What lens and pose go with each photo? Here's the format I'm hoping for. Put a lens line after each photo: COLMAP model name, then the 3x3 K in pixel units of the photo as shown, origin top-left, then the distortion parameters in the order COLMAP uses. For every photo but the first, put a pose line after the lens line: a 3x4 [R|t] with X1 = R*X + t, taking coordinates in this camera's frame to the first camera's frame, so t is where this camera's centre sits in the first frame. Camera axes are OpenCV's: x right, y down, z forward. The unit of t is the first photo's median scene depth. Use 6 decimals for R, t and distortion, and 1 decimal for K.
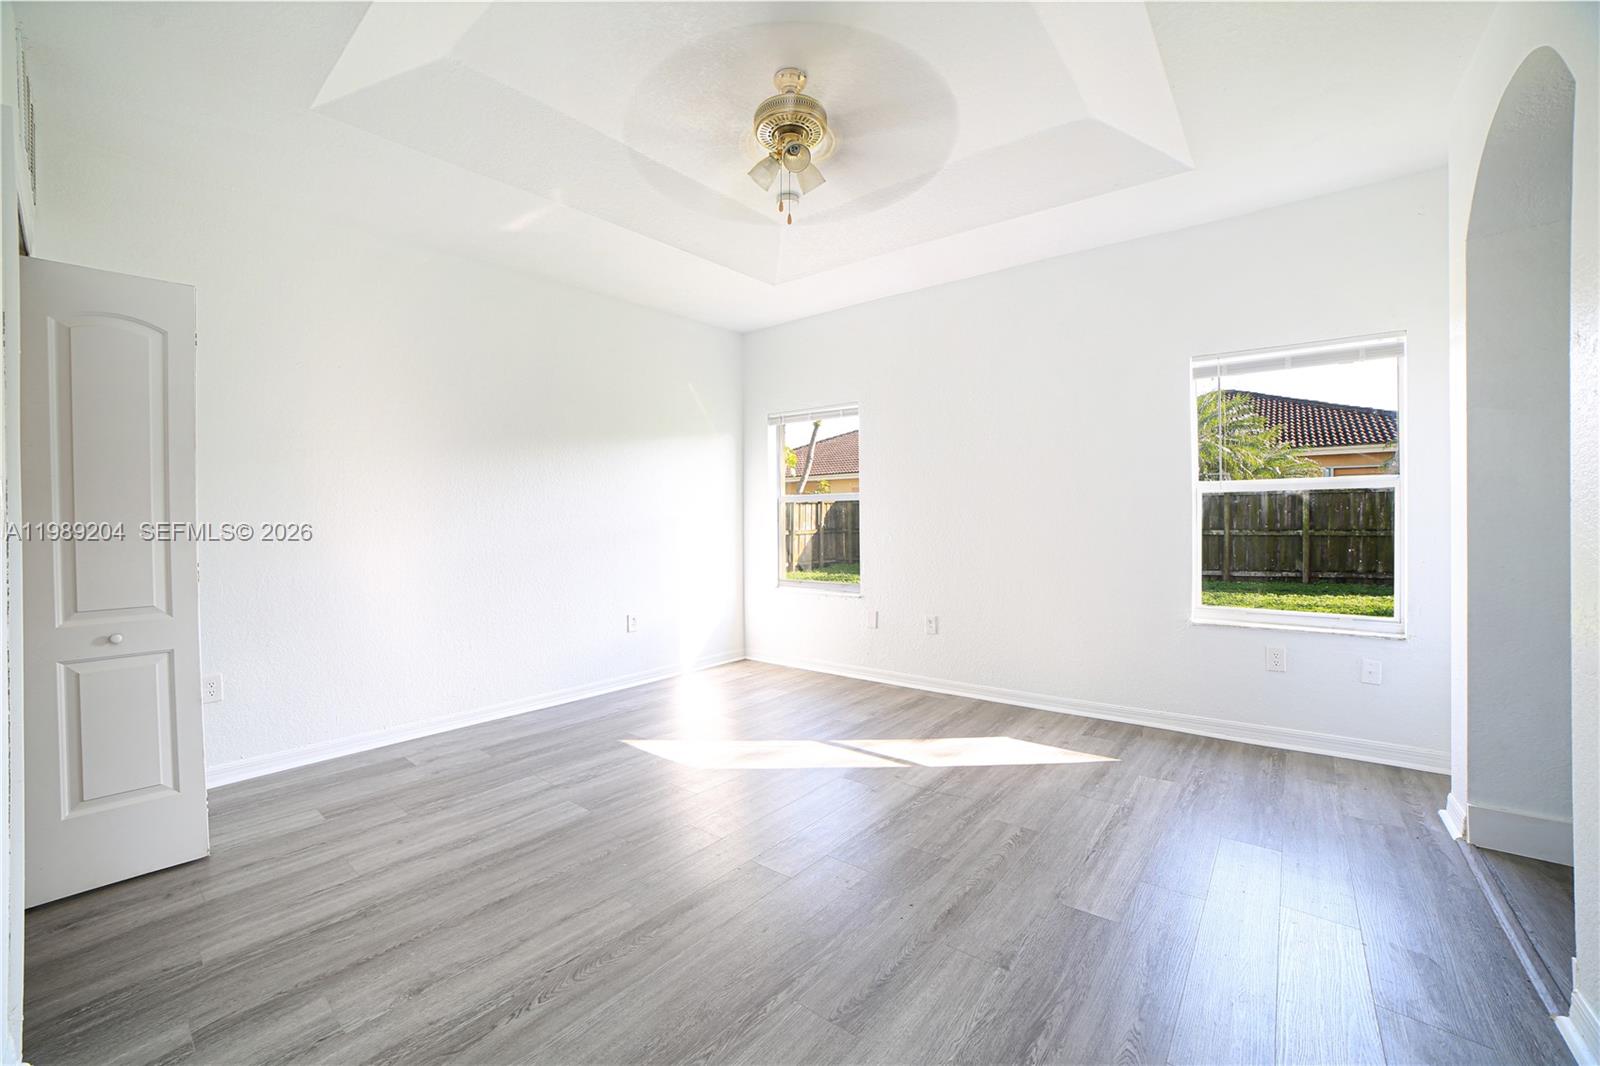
lens RADIAL K [[645.8, 0, 792.4], [0, 645.8, 517.4], [0, 0, 1]] dist [-0.094298, 0.031231]
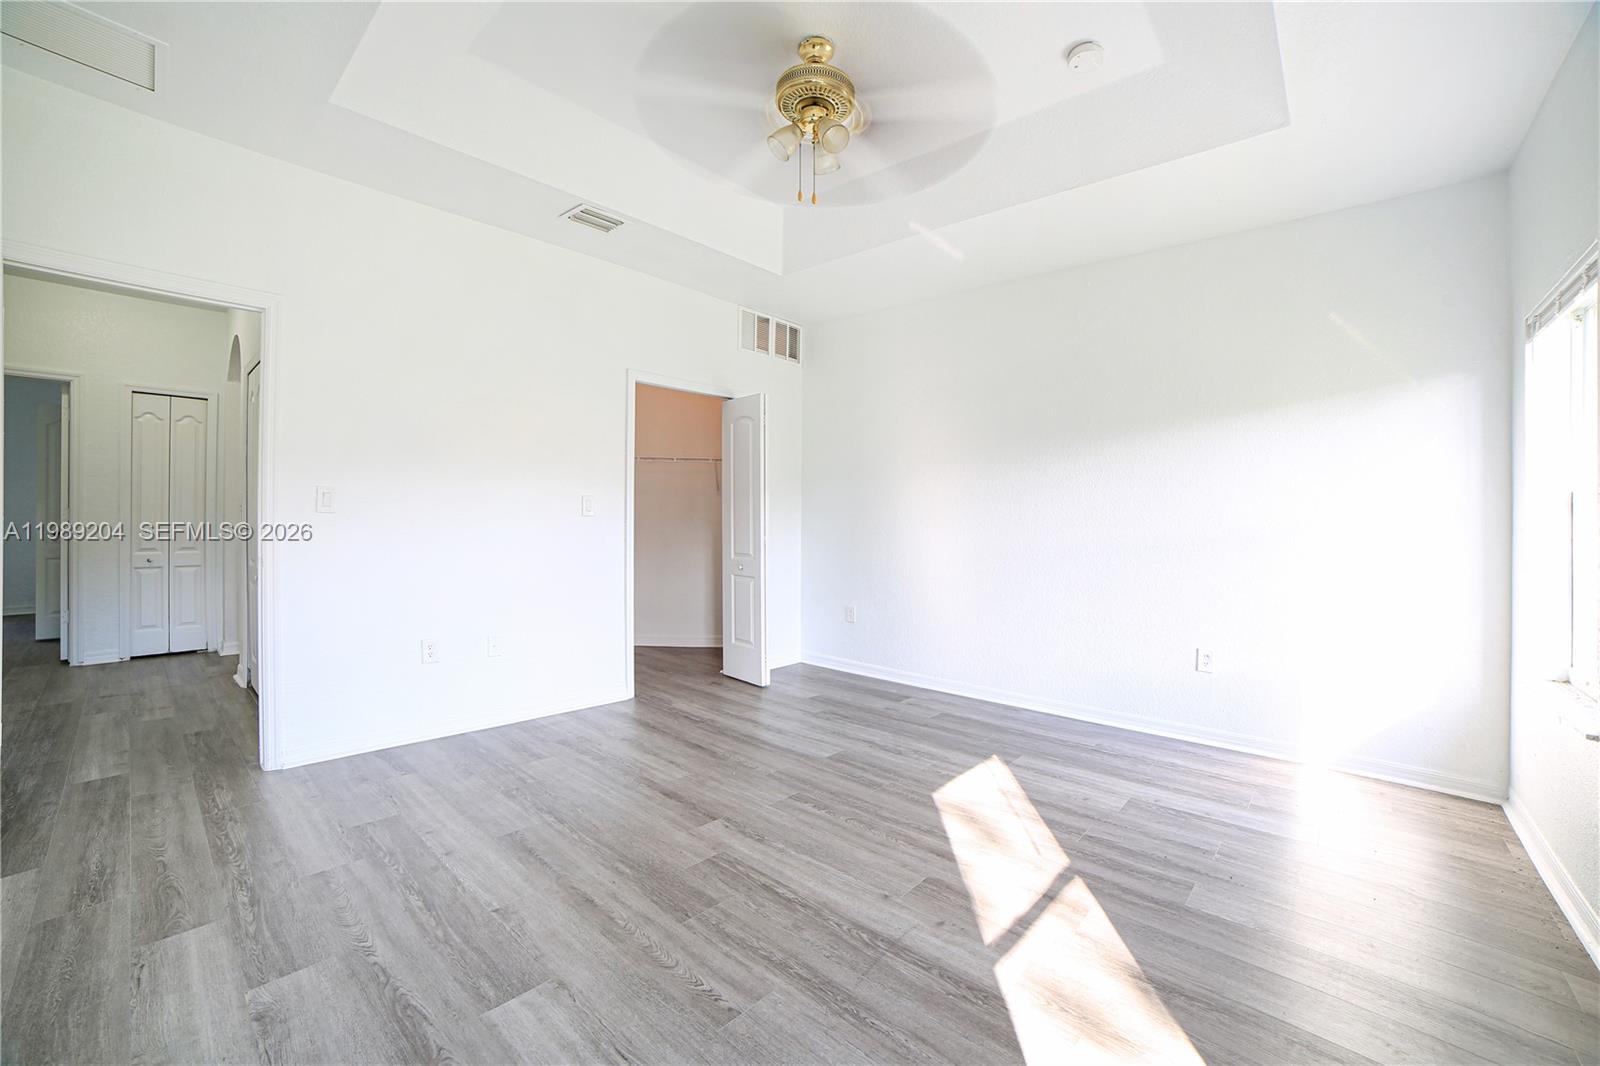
lens RADIAL K [[645.8, 0, 792.4], [0, 645.8, 517.4], [0, 0, 1]] dist [-0.094298, 0.031231]
pose [[-0.057641, 0.008541, -0.998301, 0.793255], [-0.011080, 0.999896, 0.009194, -0.003667], [0.998276, 0.011591, -0.057541, 0.882824]]
